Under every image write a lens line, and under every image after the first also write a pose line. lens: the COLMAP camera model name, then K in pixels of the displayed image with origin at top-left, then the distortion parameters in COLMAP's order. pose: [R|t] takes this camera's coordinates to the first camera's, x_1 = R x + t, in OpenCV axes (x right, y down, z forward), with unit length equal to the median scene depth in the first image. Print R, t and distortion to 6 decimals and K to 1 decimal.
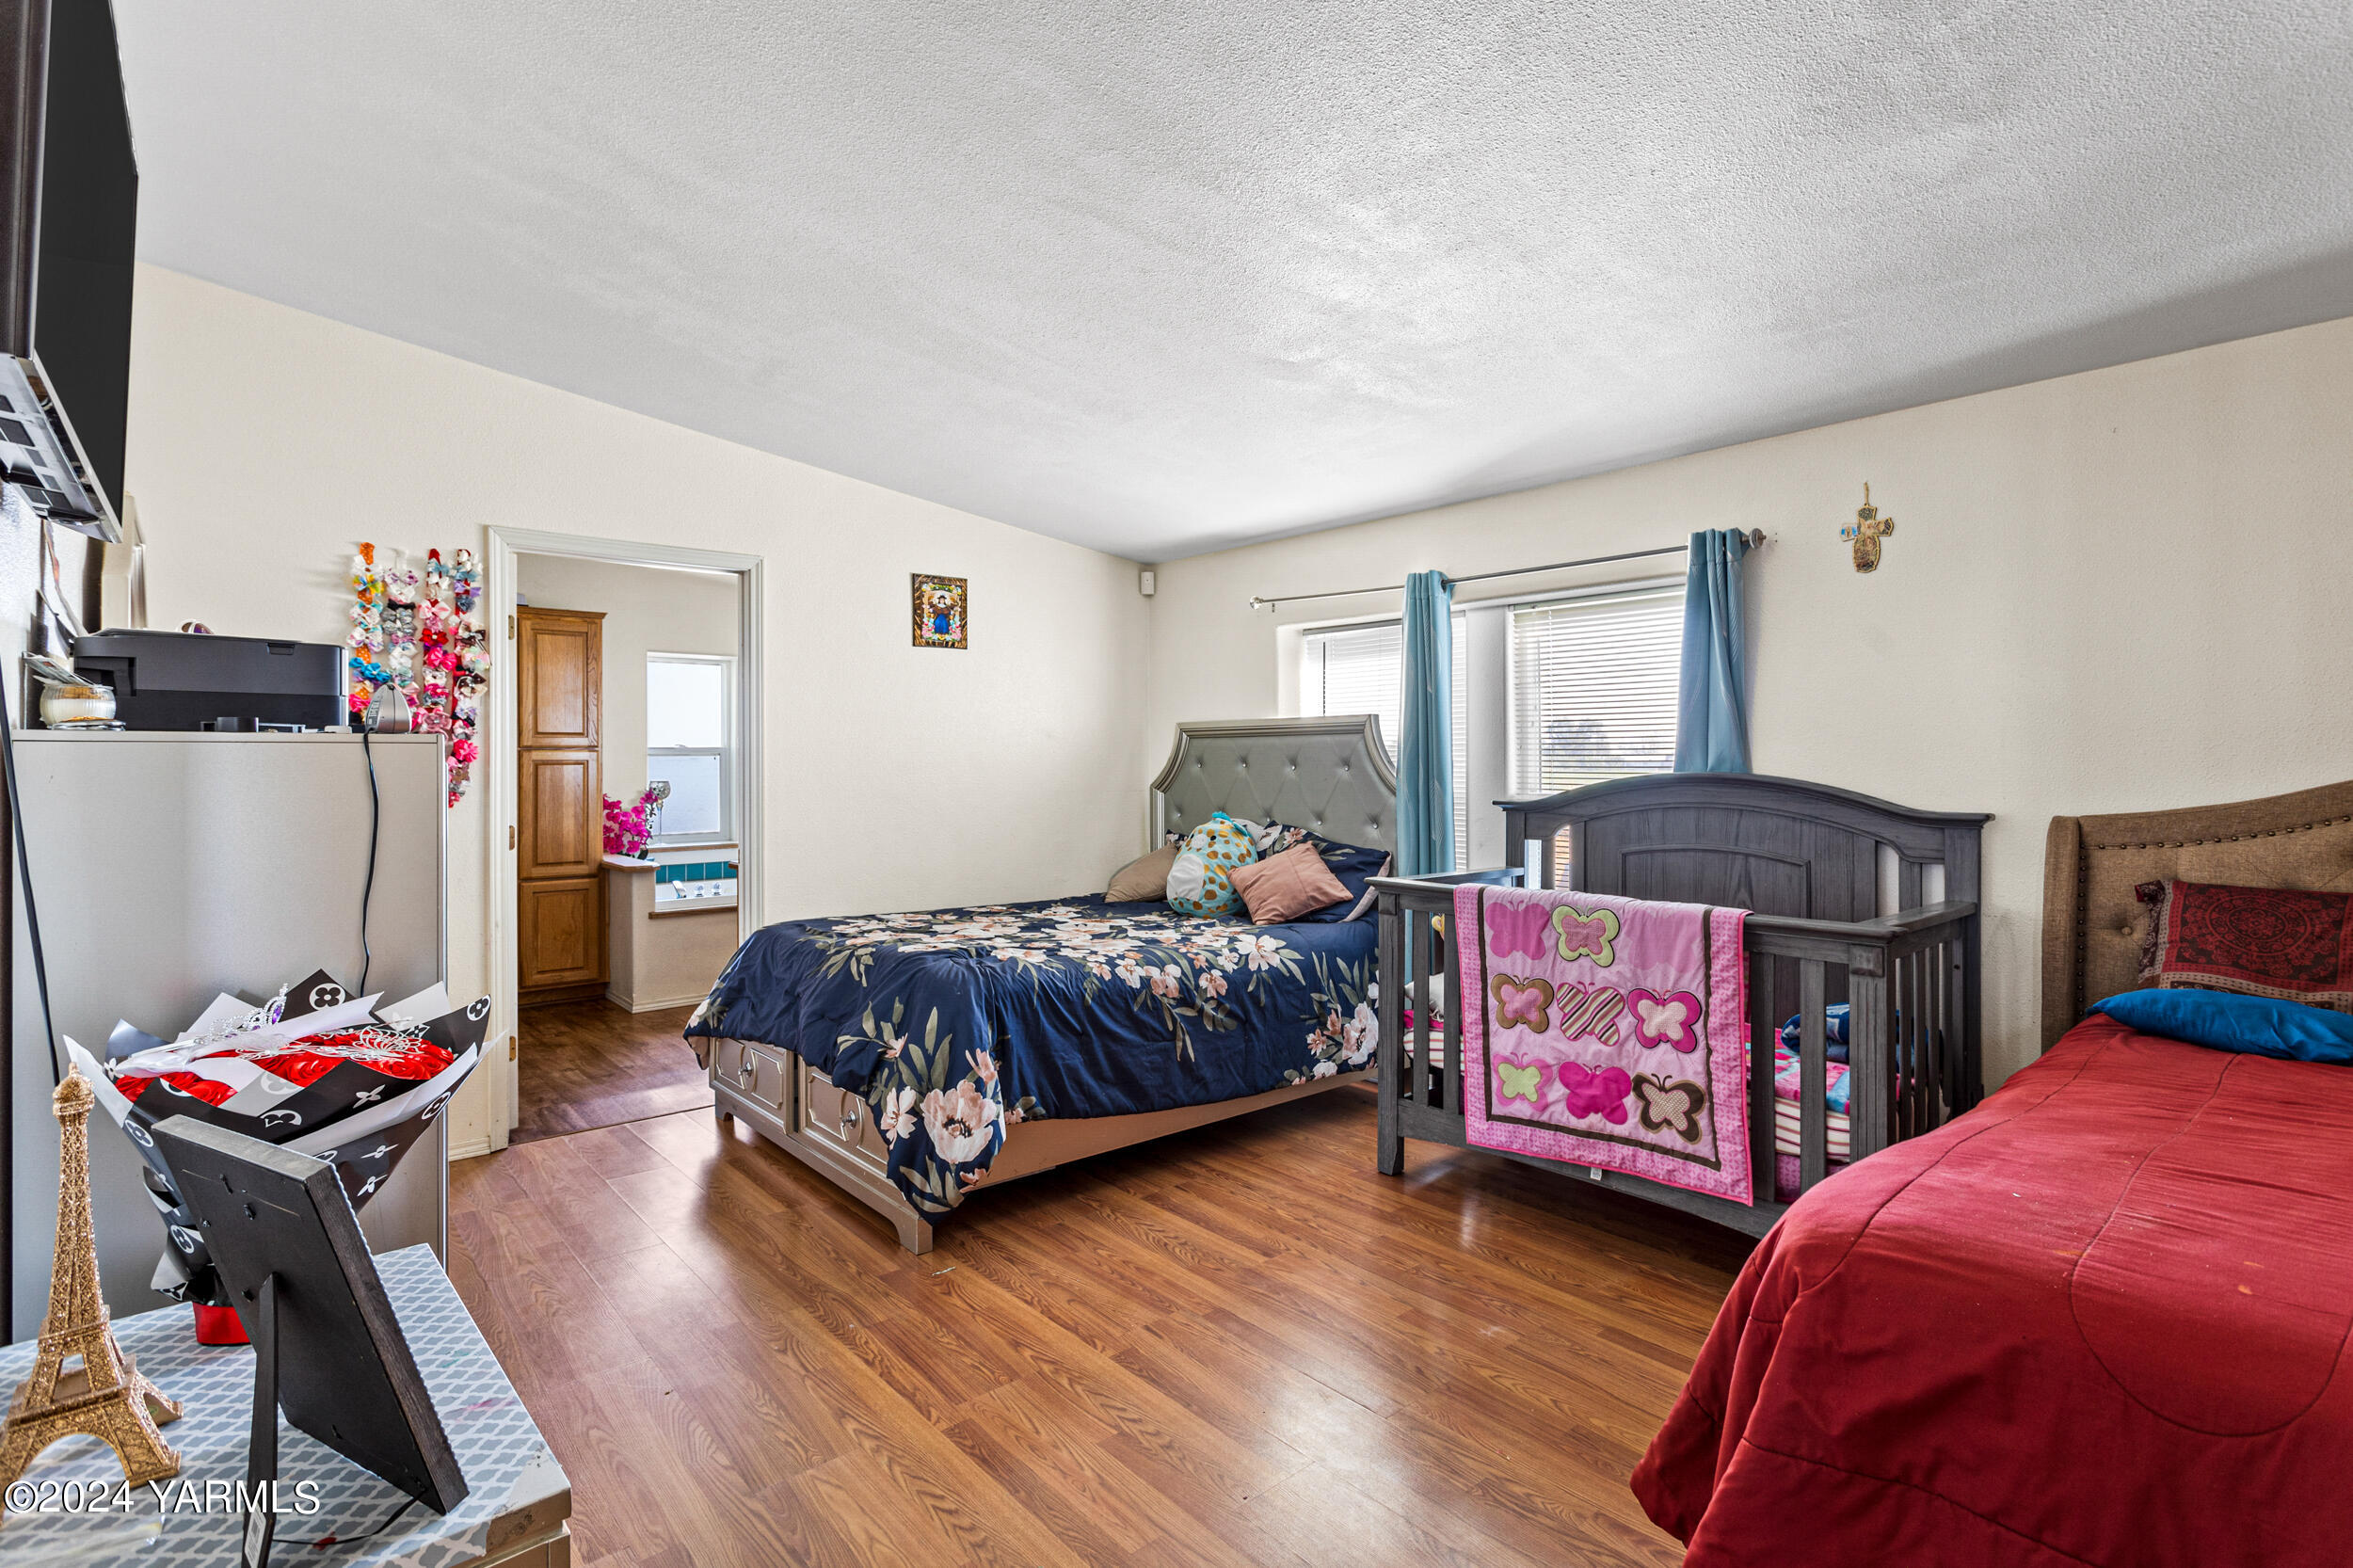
lens RADIAL K [[1150.3, 0, 1183.3], [0, 1150.3, 758.5], [0, 0, 1]] dist [0.002309, 0.000640]
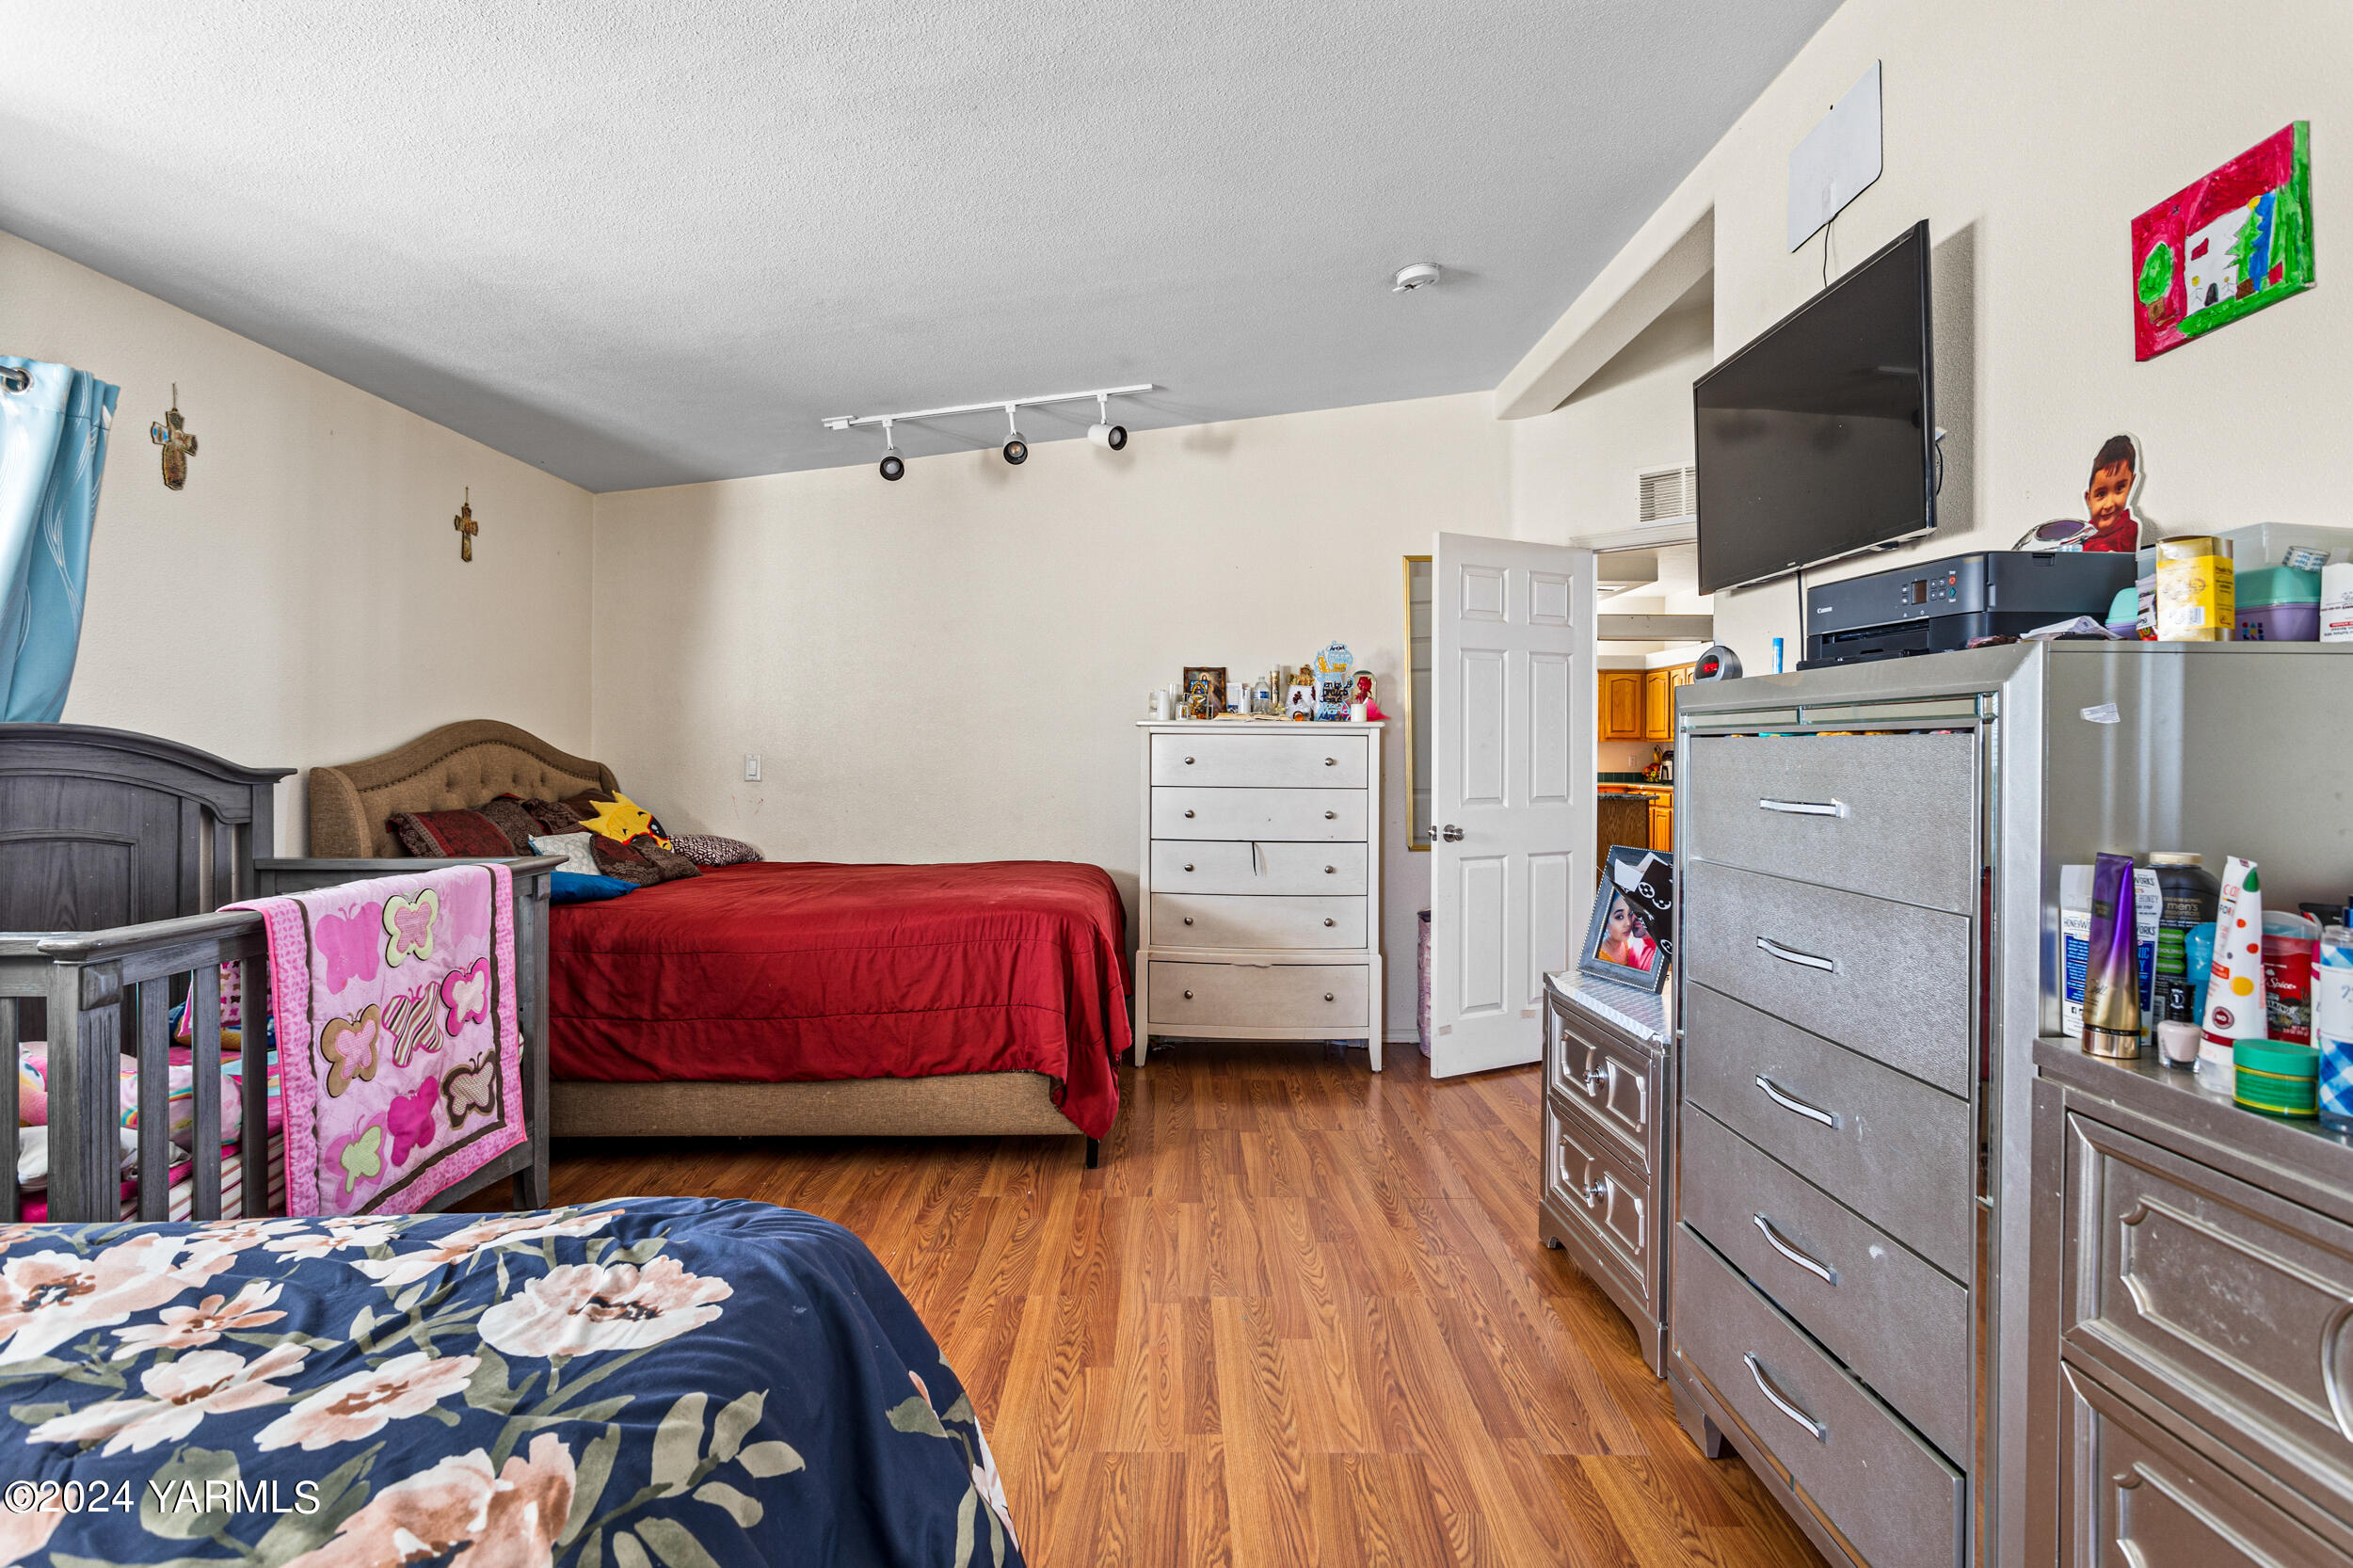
lens RADIAL K [[1210.1, 0, 1179.3], [0, 1210.1, 770.8], [0, 0, 1]] dist [-0.000336, -0.000169]
pose [[-0.764873, -0.013133, 0.644048, -0.552331], [-0.003703, 0.999865, 0.015991, 0.028748], [-0.644171, 0.009846, -0.764818, 1.213031]]
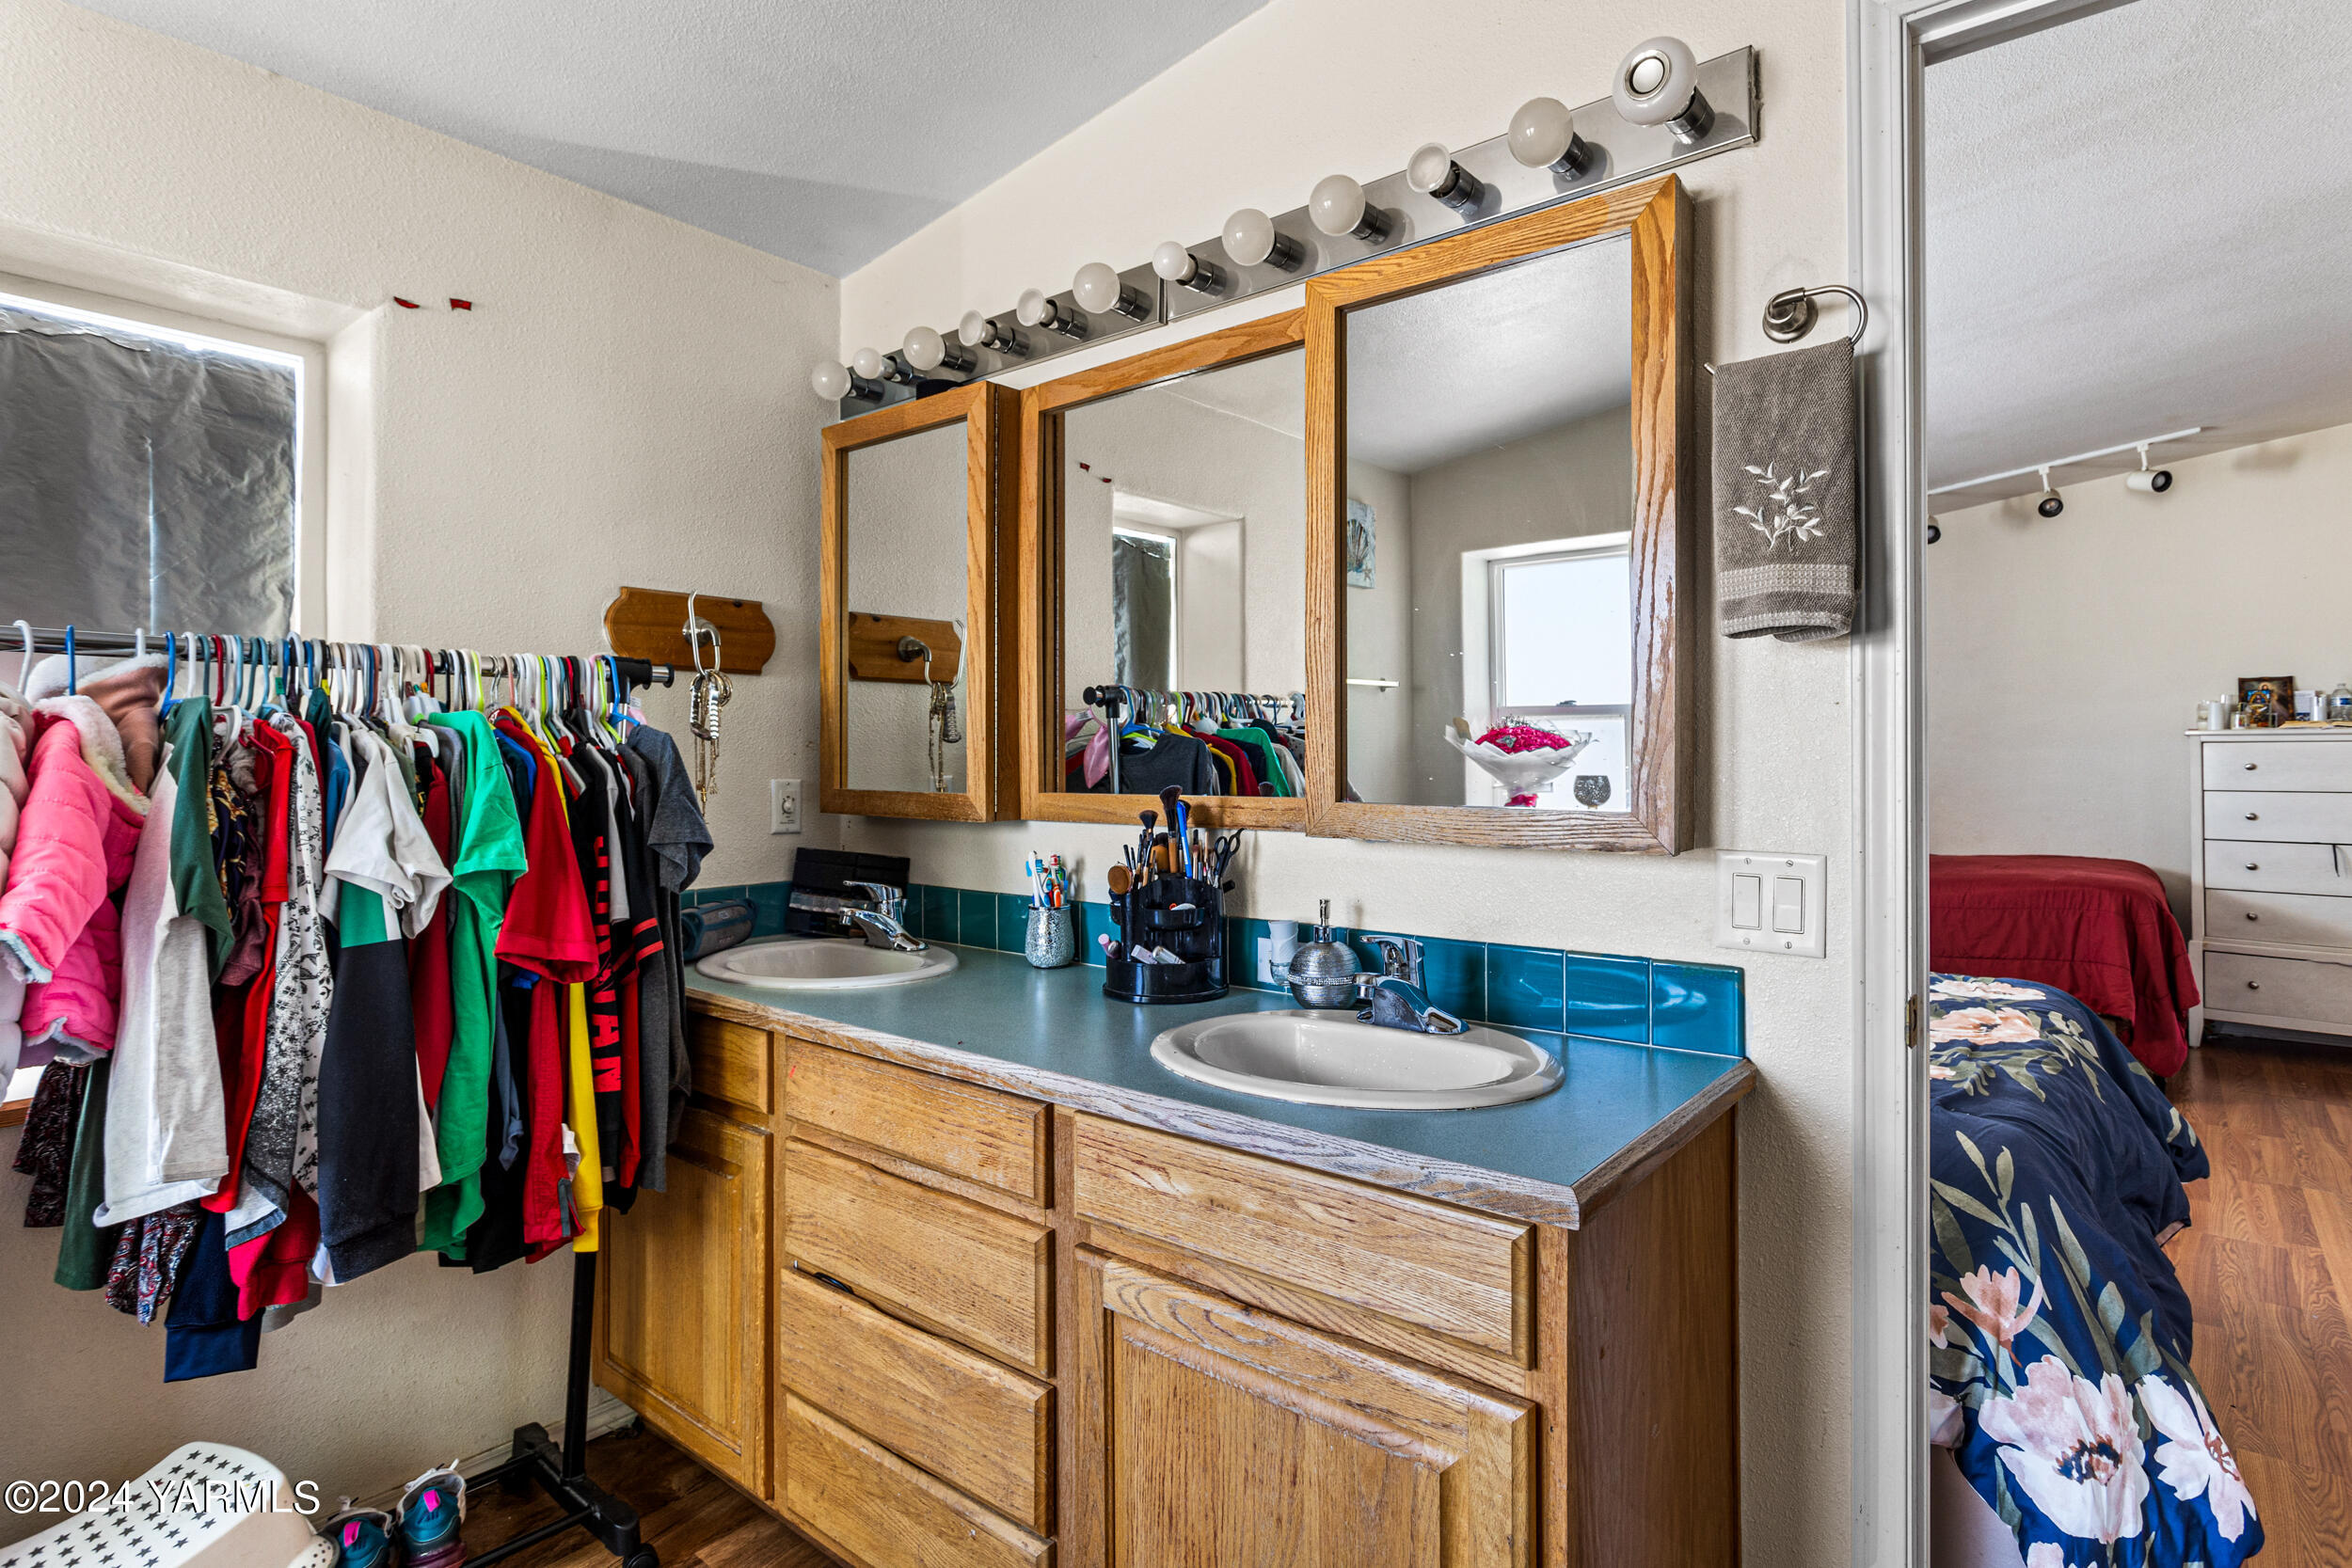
lens RADIAL K [[1209.5, 0, 1172.7], [0, 1209.5, 758.2], [0, 0, 1]] dist [-0.000336, -0.000169]
pose [[-0.174350, 0.006447, 0.984663, -0.907523], [0.006277, 0.999966, -0.005436, 0.028351], [-0.984664, 0.005233, -0.174385, 1.718771]]
